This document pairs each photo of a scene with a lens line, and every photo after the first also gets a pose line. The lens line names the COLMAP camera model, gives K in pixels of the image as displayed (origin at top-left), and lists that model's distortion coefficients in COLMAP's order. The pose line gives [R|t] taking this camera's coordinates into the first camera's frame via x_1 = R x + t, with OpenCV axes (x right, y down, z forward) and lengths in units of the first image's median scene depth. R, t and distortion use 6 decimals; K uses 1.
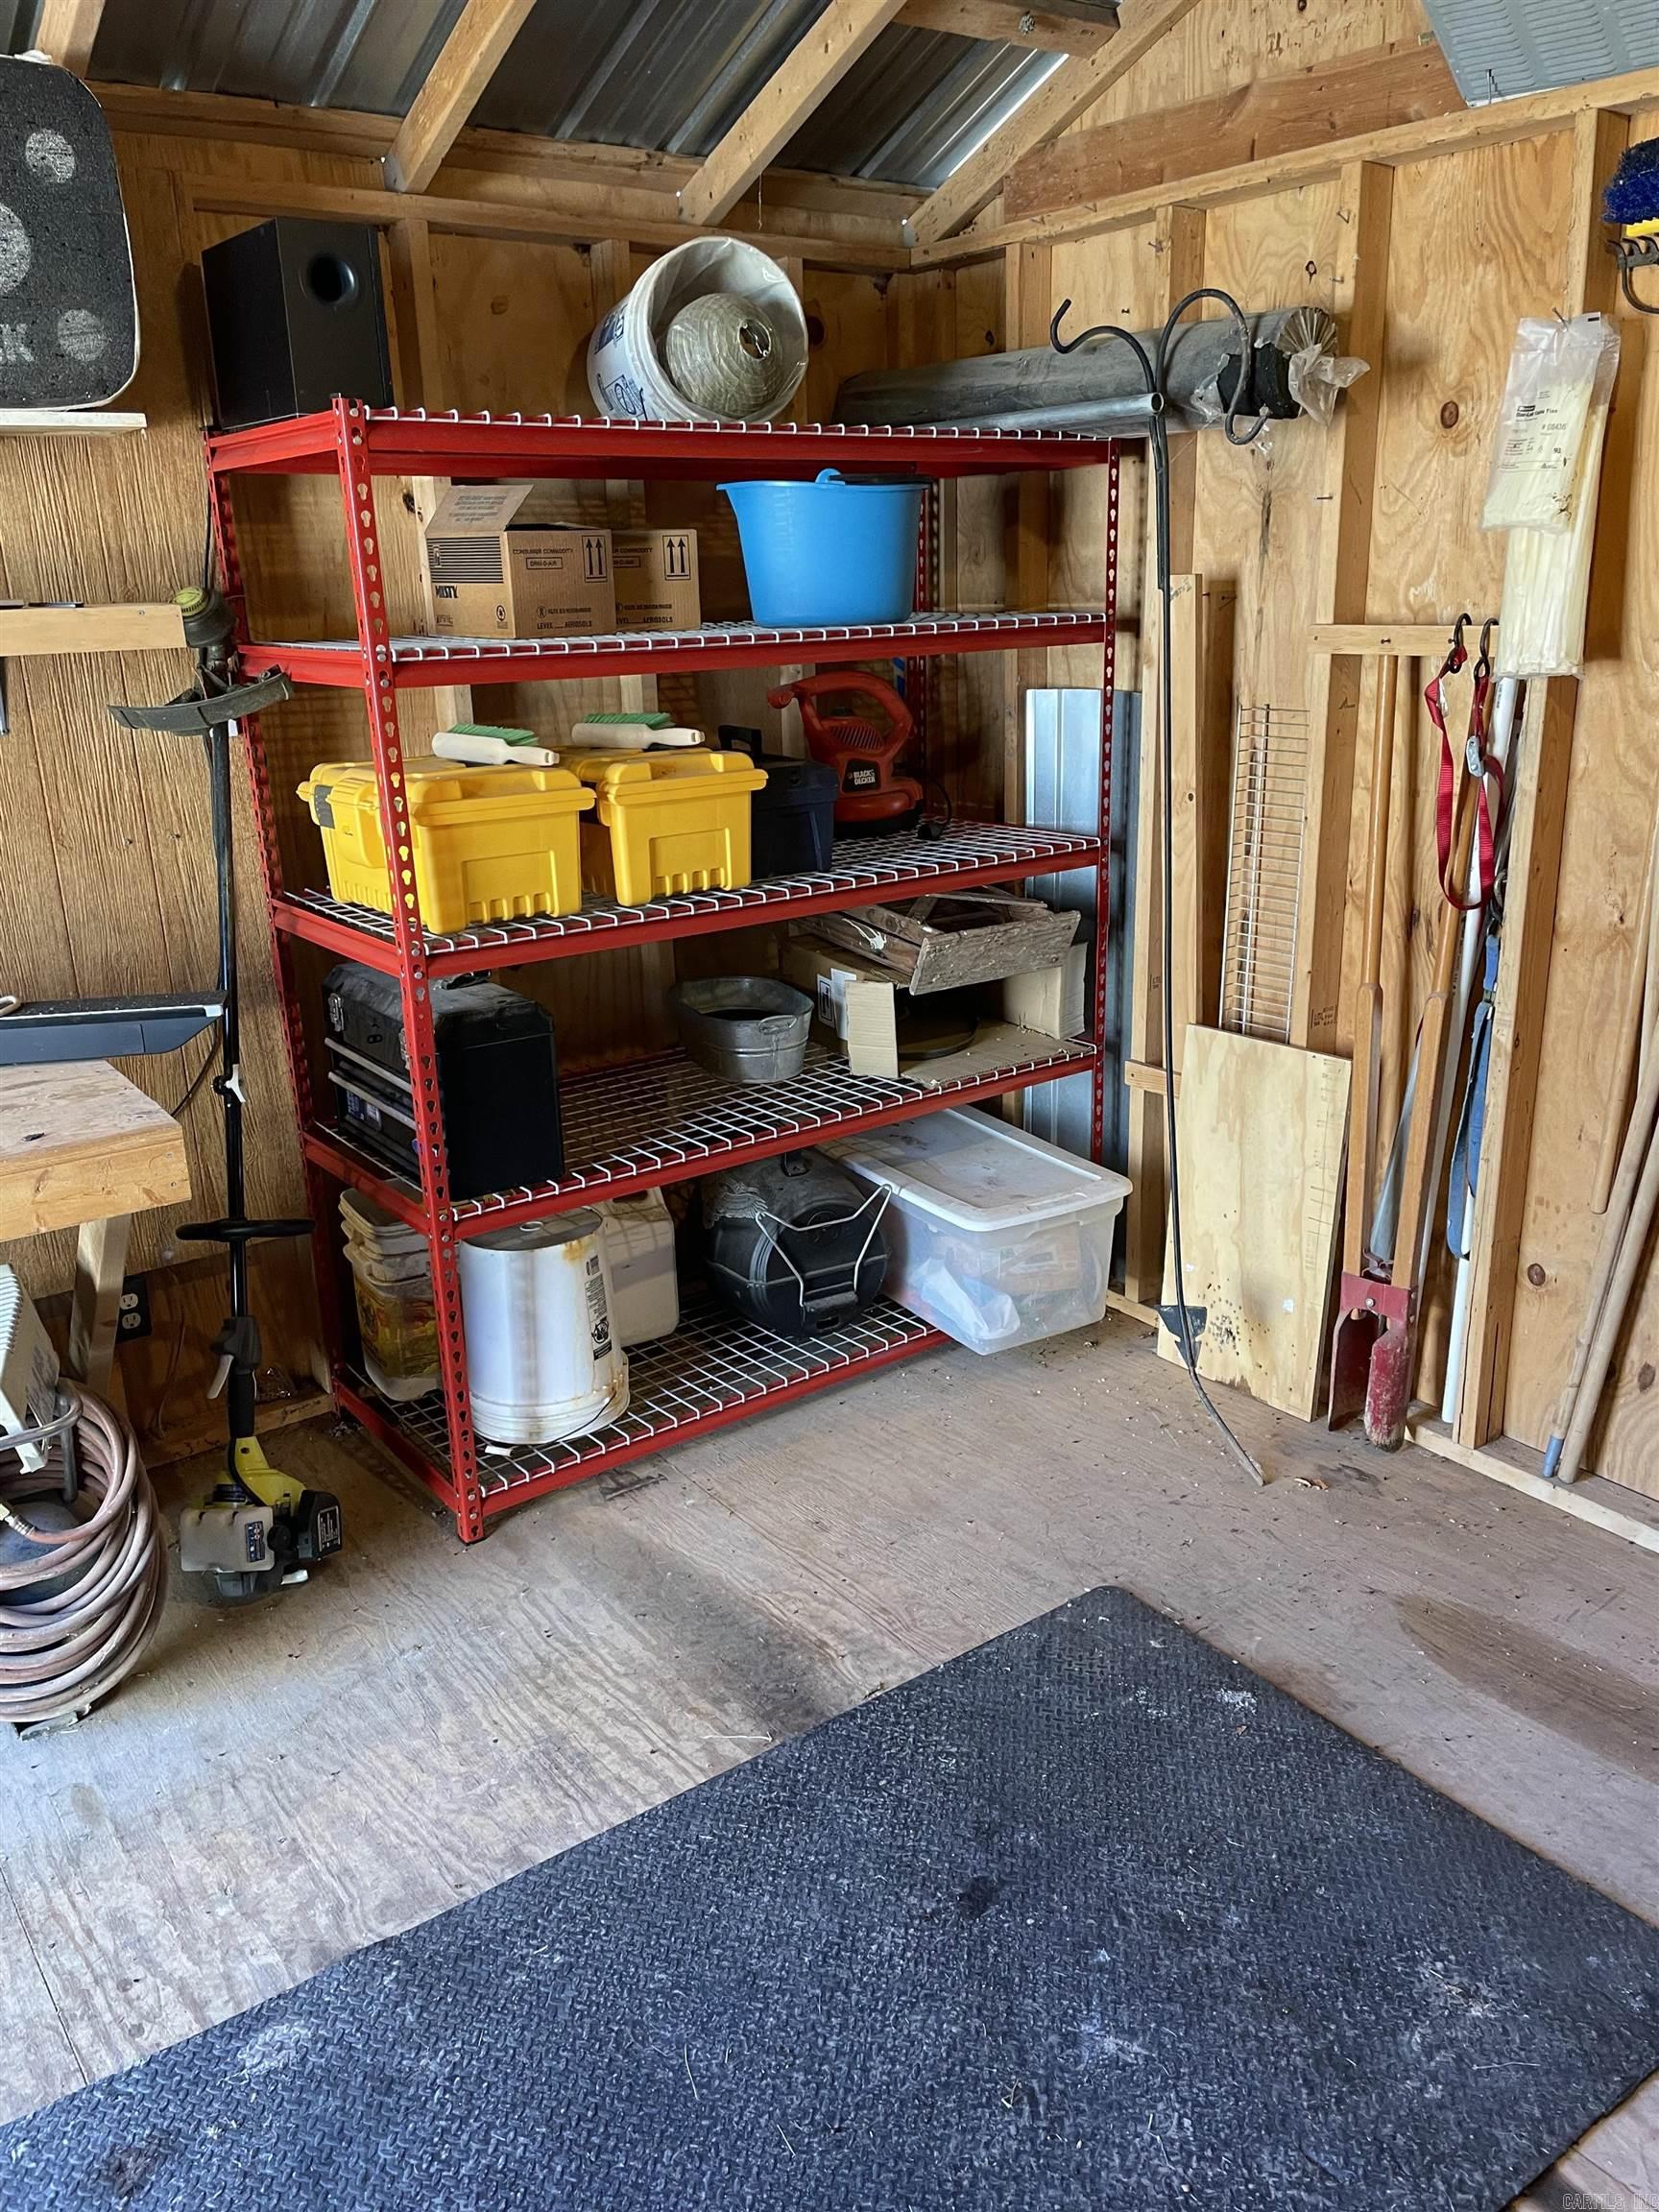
lens RADIAL K [[1669.9, 0, 827.6], [0, 1669.9, 1105.4], [0, 0, 1]] dist [0.111984, -0.141833]
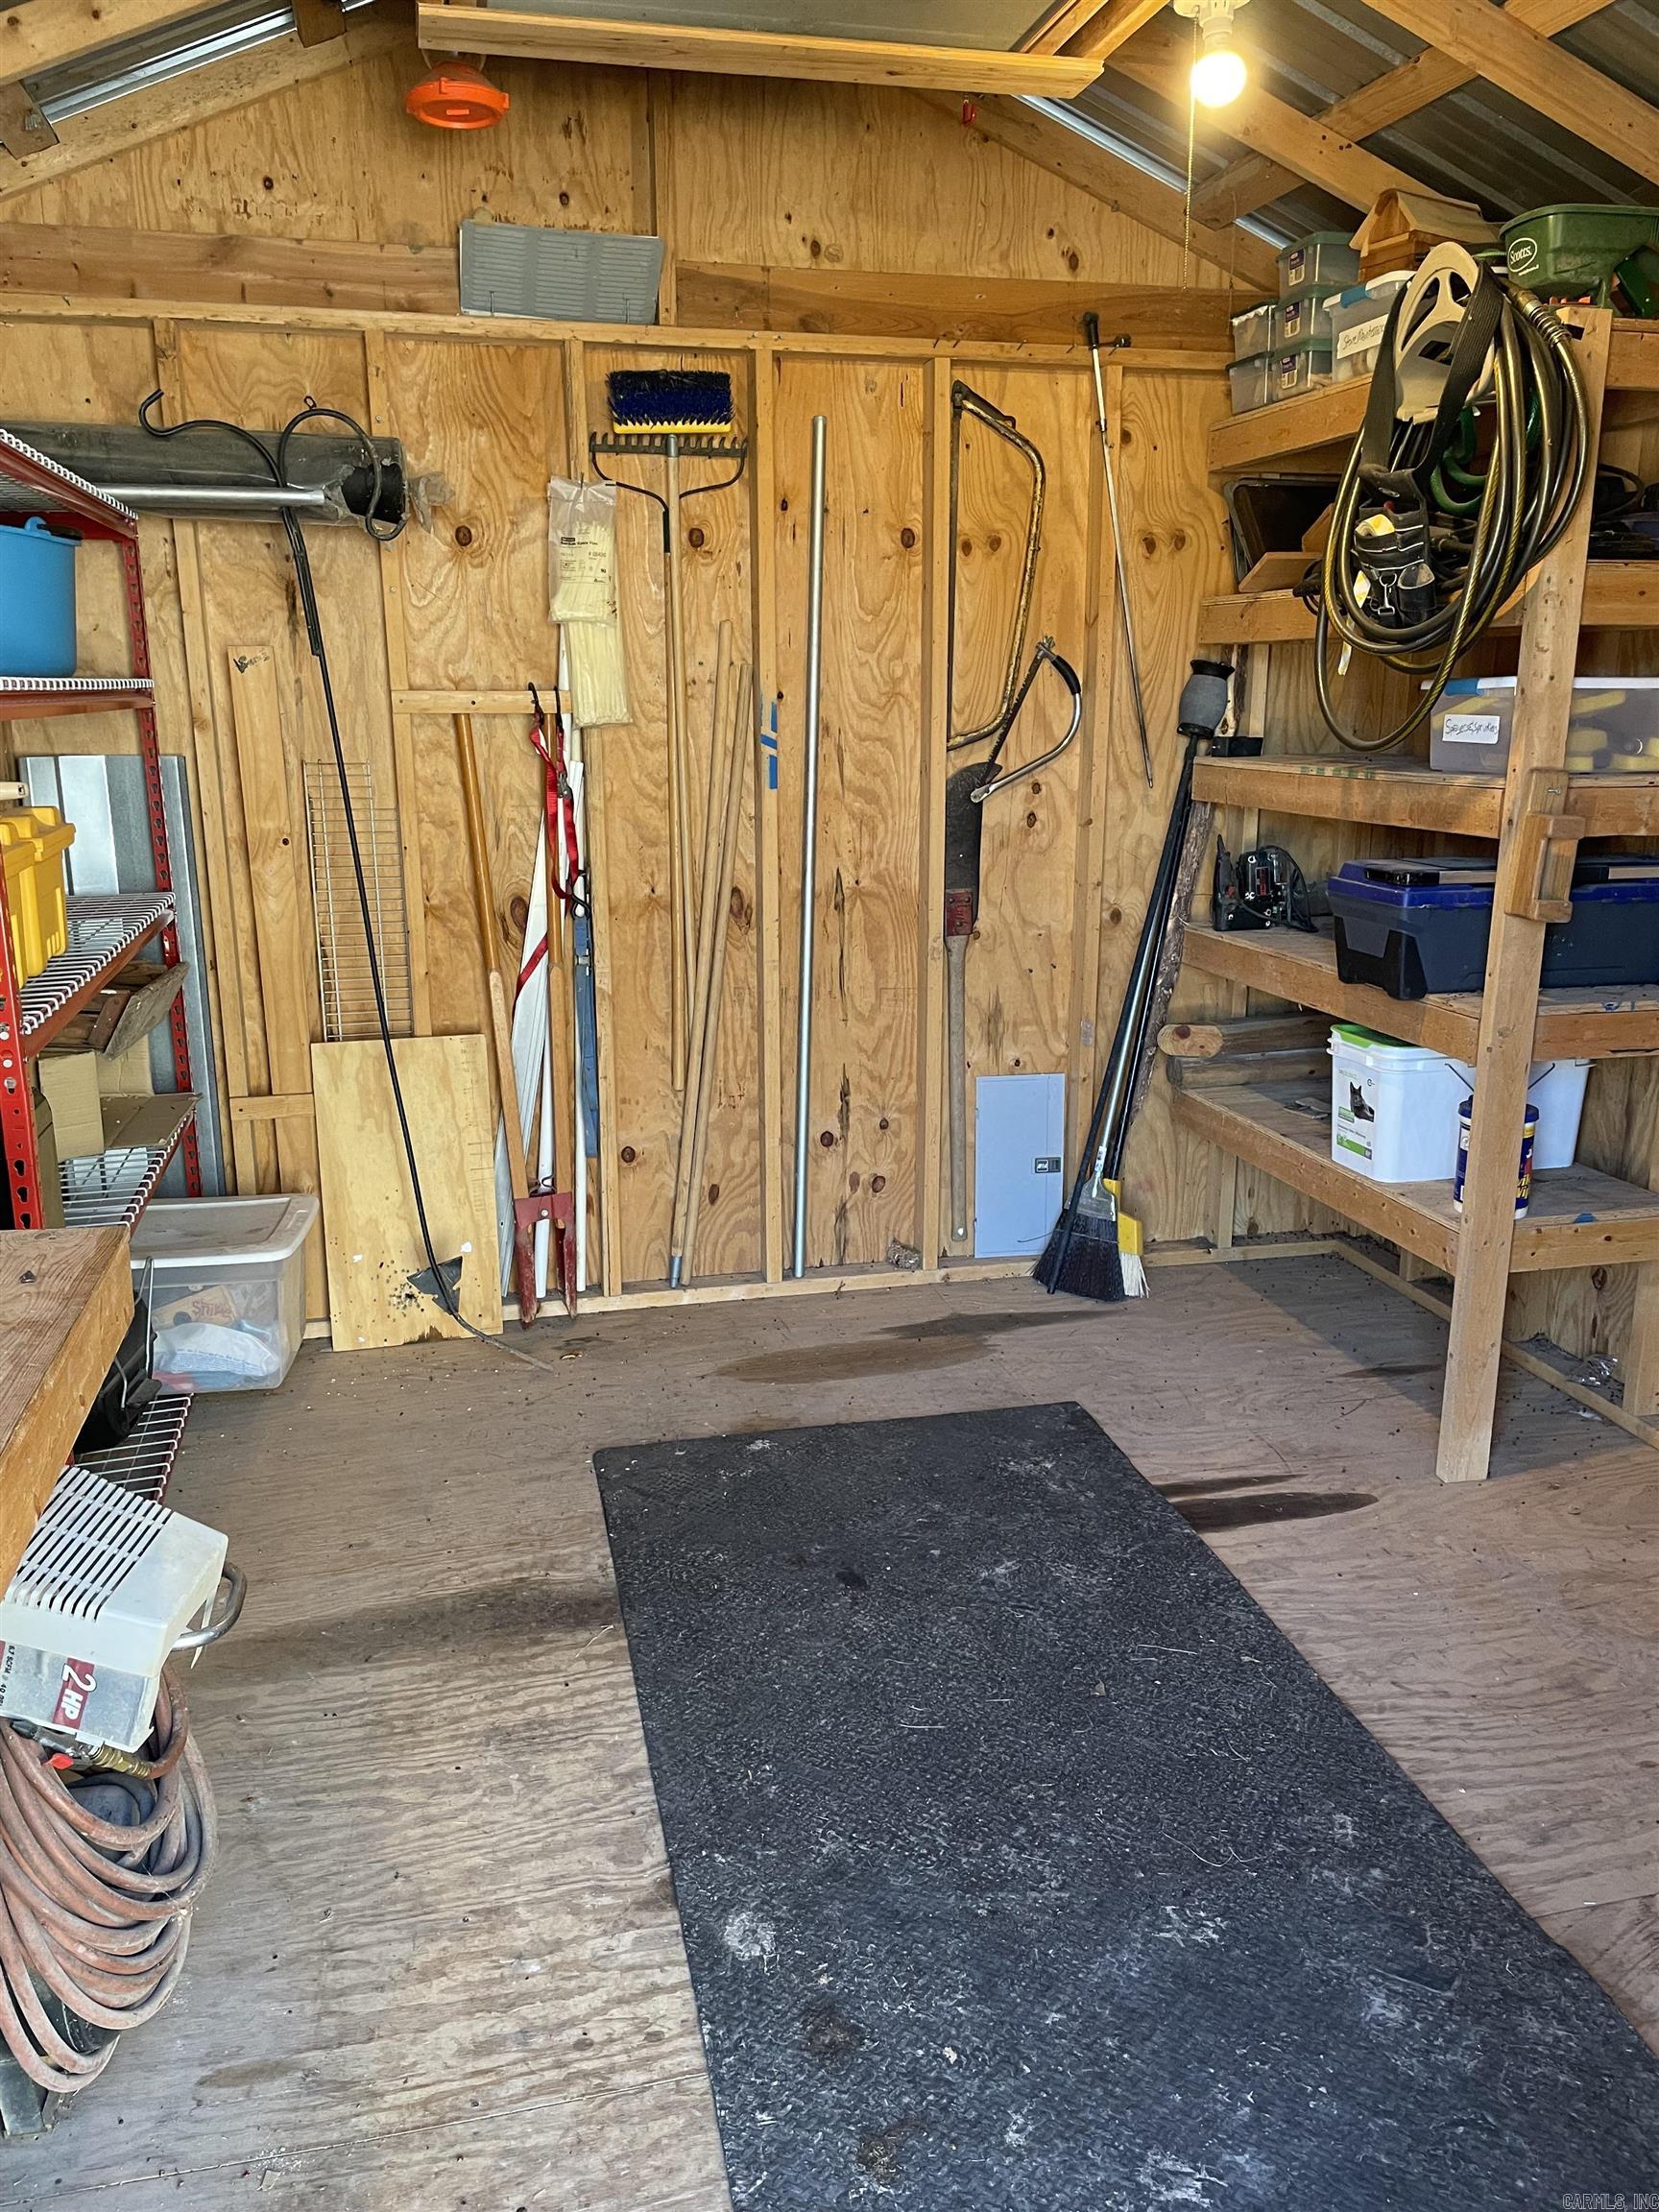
lens RADIAL K [[1669.9, 0, 827.6], [0, 1669.9, 1105.4], [0, 0, 1]] dist [0.111984, -0.141833]
pose [[0.400204, -0.199951, 0.894347, -0.827898], [0.273307, 0.957538, 0.091779, -0.023013], [-0.874723, 0.207701, 0.437859, 0.273159]]
